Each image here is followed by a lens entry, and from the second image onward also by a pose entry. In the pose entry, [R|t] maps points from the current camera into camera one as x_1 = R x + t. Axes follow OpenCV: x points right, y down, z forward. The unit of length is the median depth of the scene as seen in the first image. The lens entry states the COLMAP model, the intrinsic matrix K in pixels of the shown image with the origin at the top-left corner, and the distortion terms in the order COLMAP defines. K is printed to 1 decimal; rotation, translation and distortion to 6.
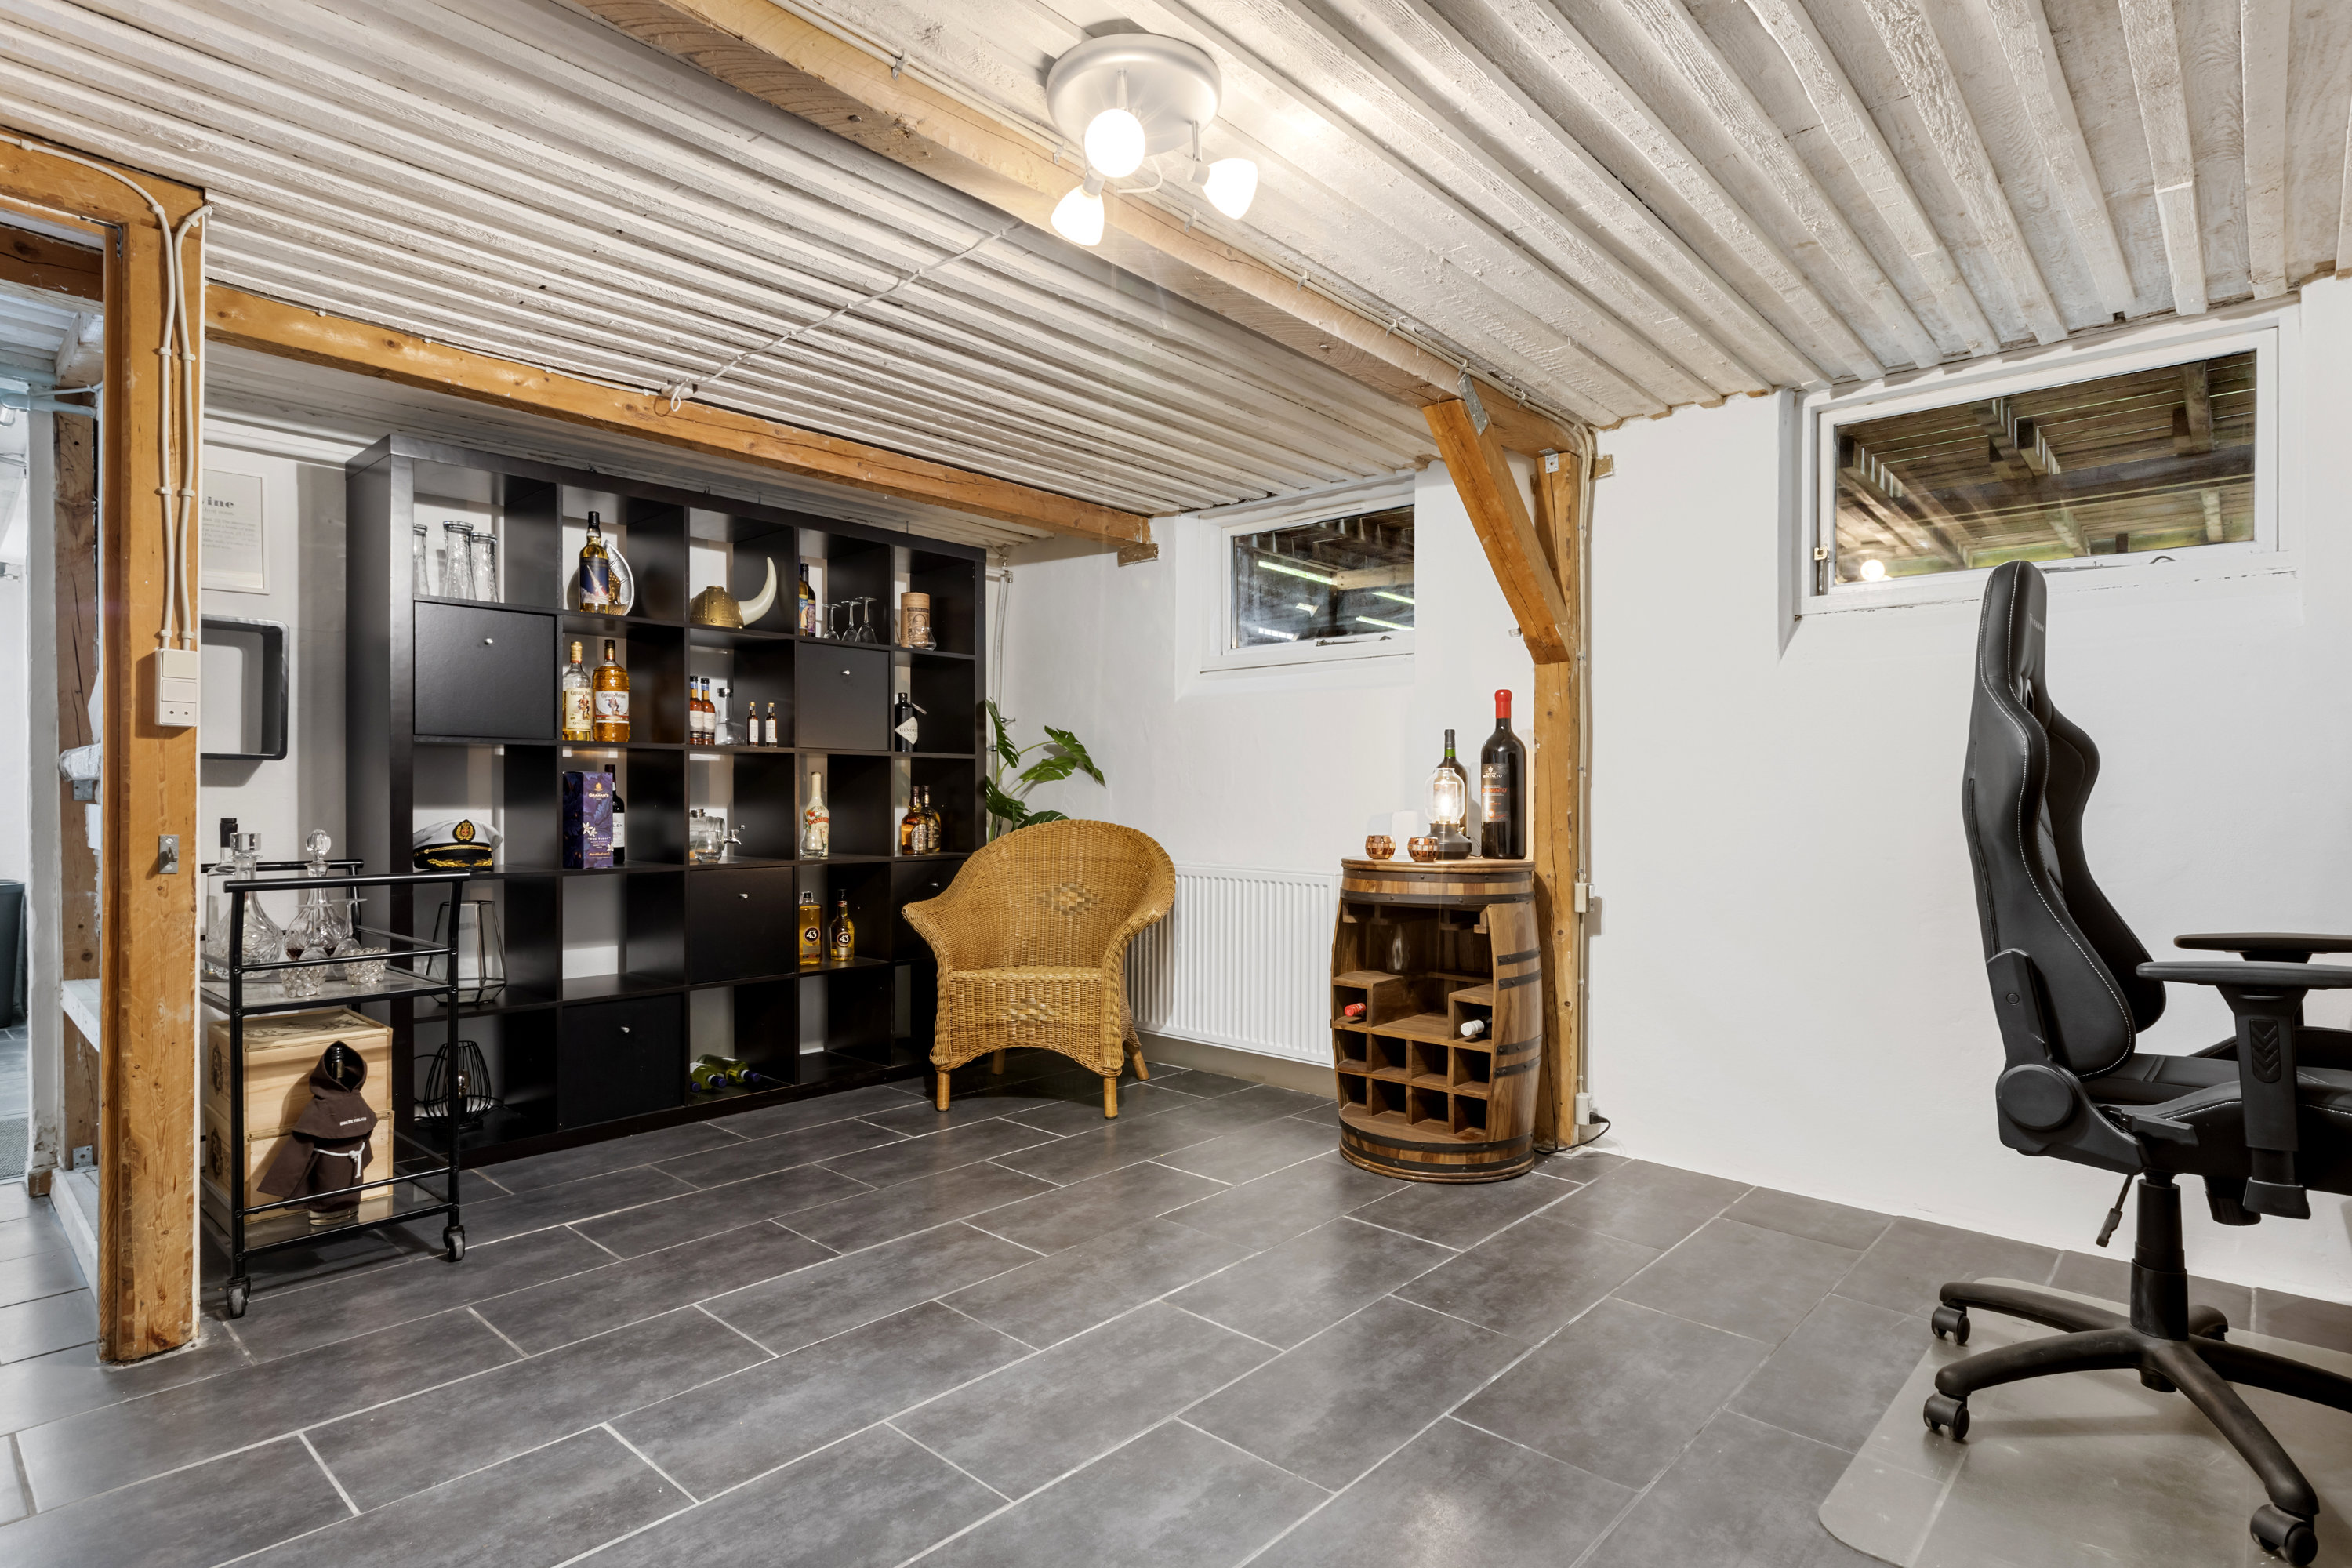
lens RADIAL K [[1175.1, 0, 1164.6], [0, 1175.1, 802.7], [0, 0, 1]] dist [0.005623, -0.001402]
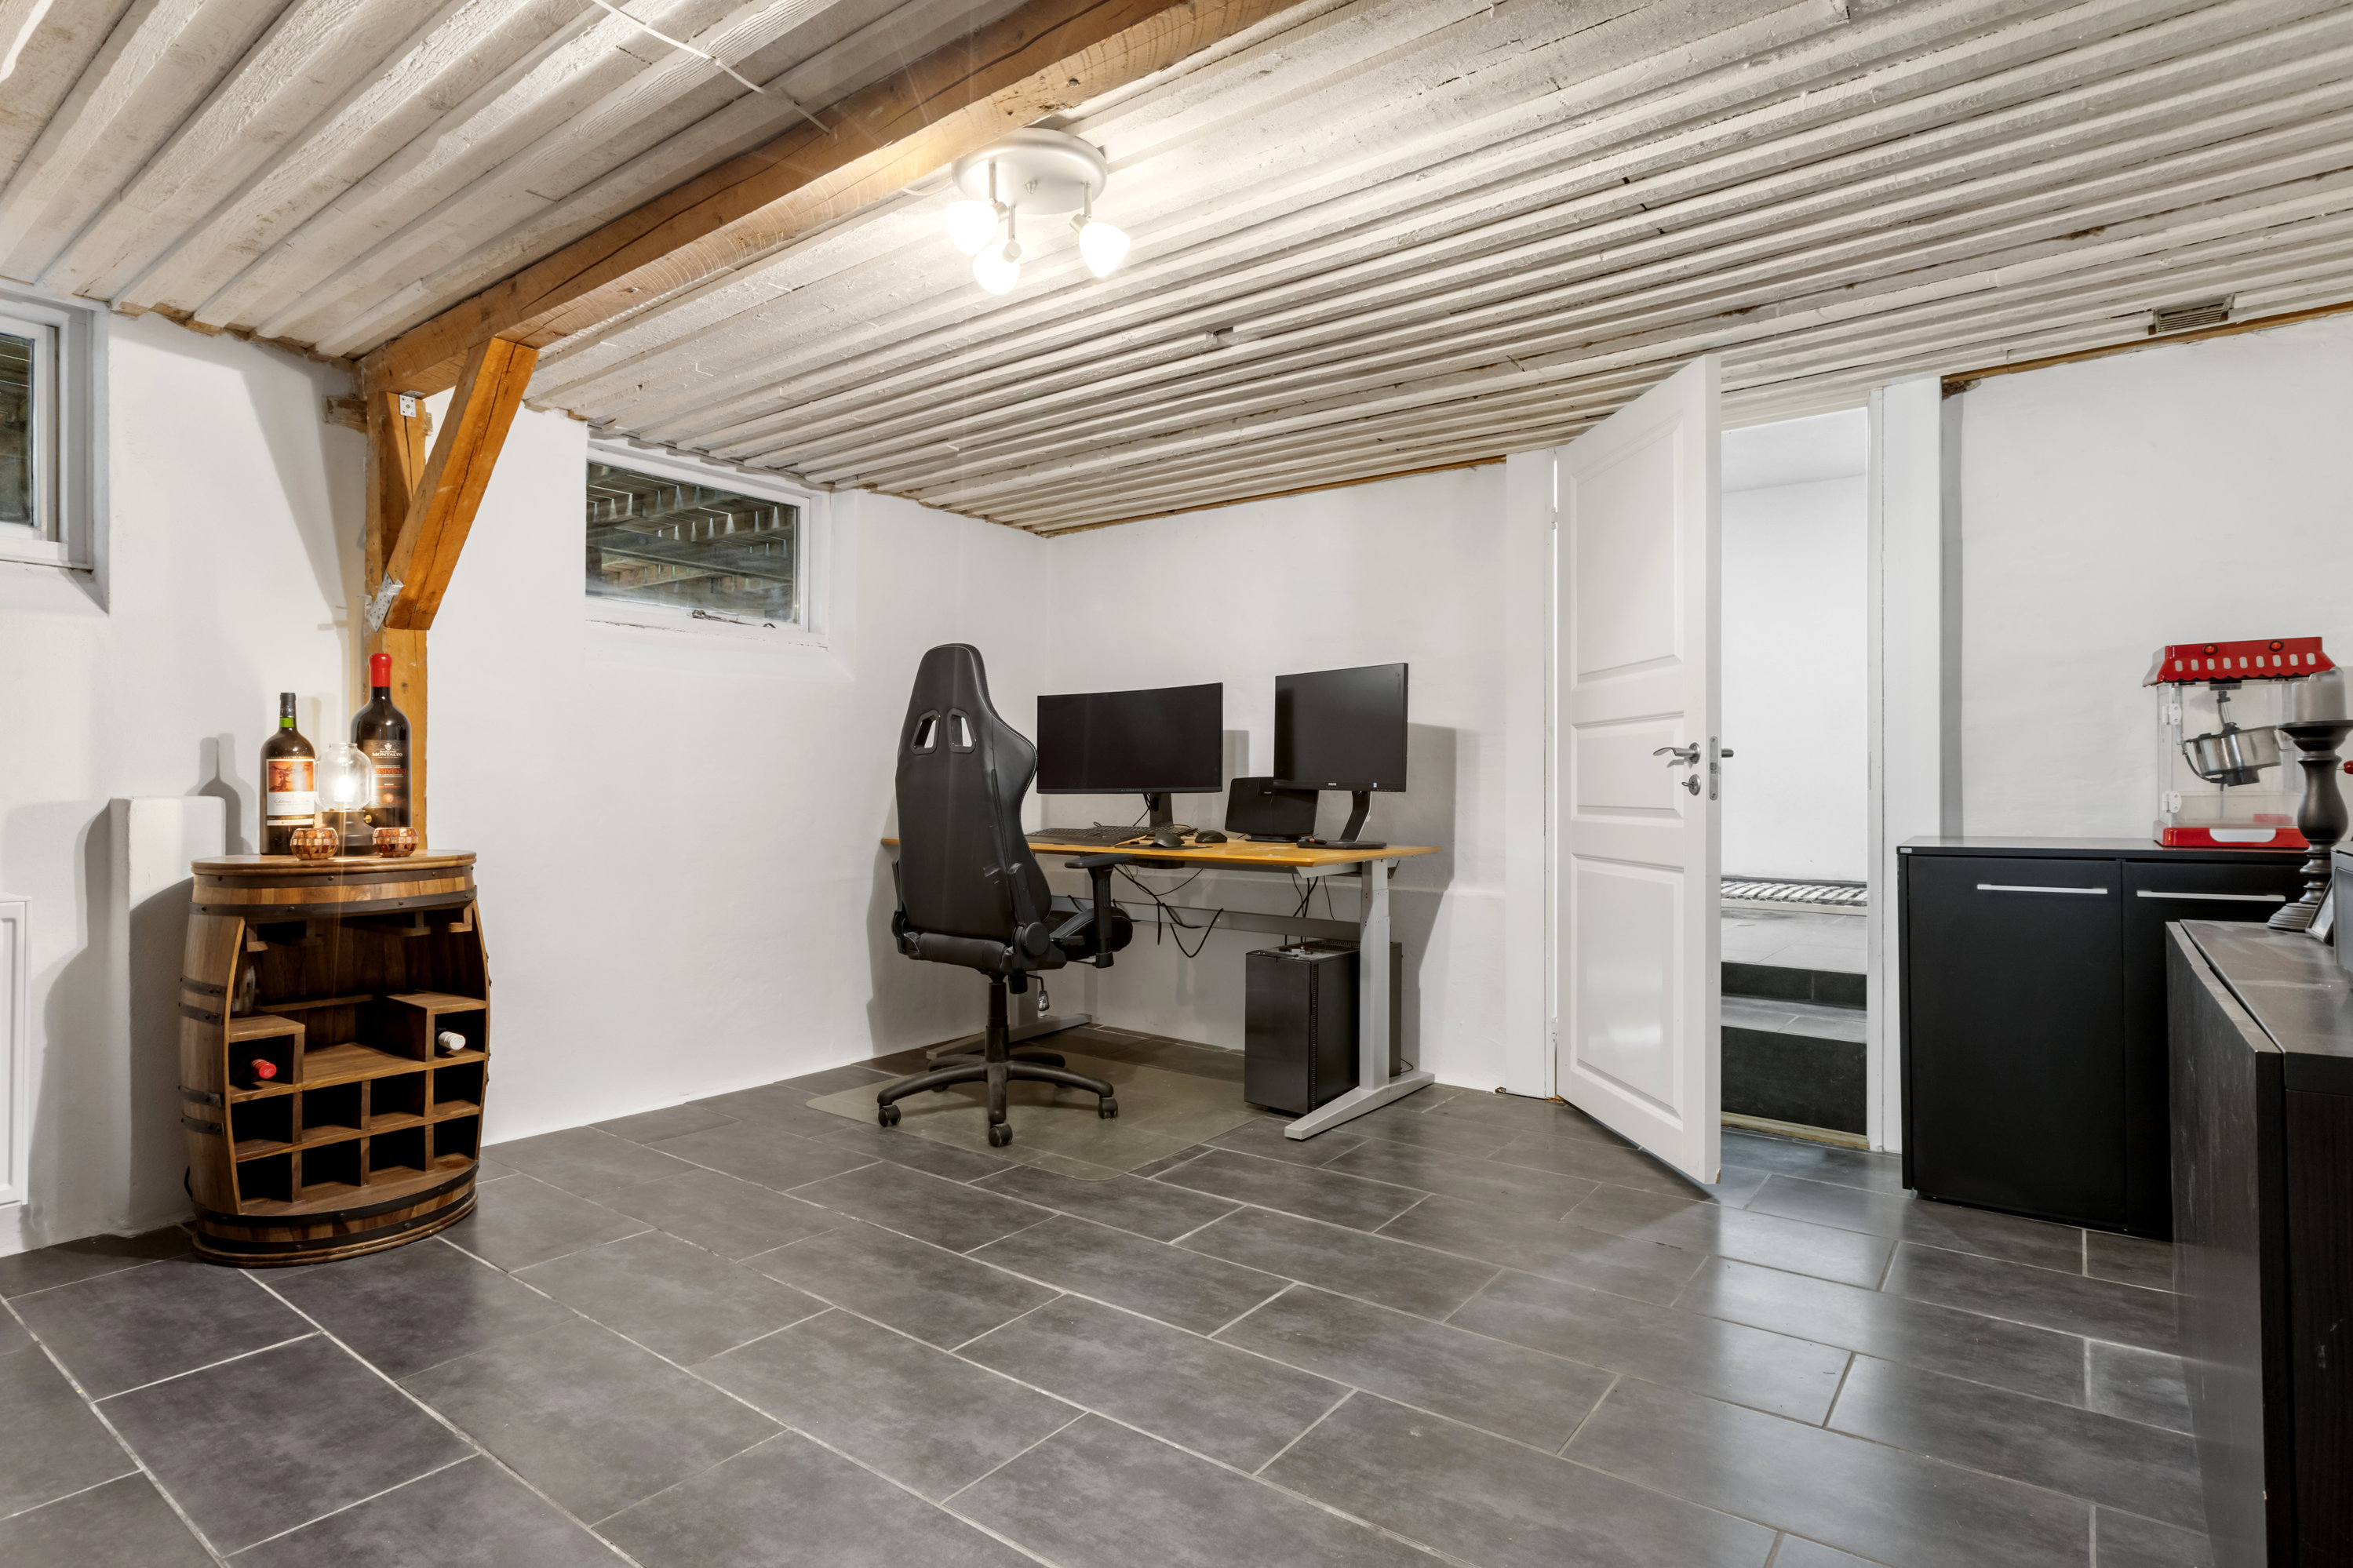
lens RADIAL K [[1175.4, 0, 1169.0], [0, 1175.4, 773.4], [0, 0, 1]] dist [0.005623, -0.001402]
pose [[-0.066574, 0.003196, 0.997776, -0.790055], [0.002248, 0.999993, -0.003053, -0.006226], [-0.997779, 0.002040, -0.066581, 0.628445]]
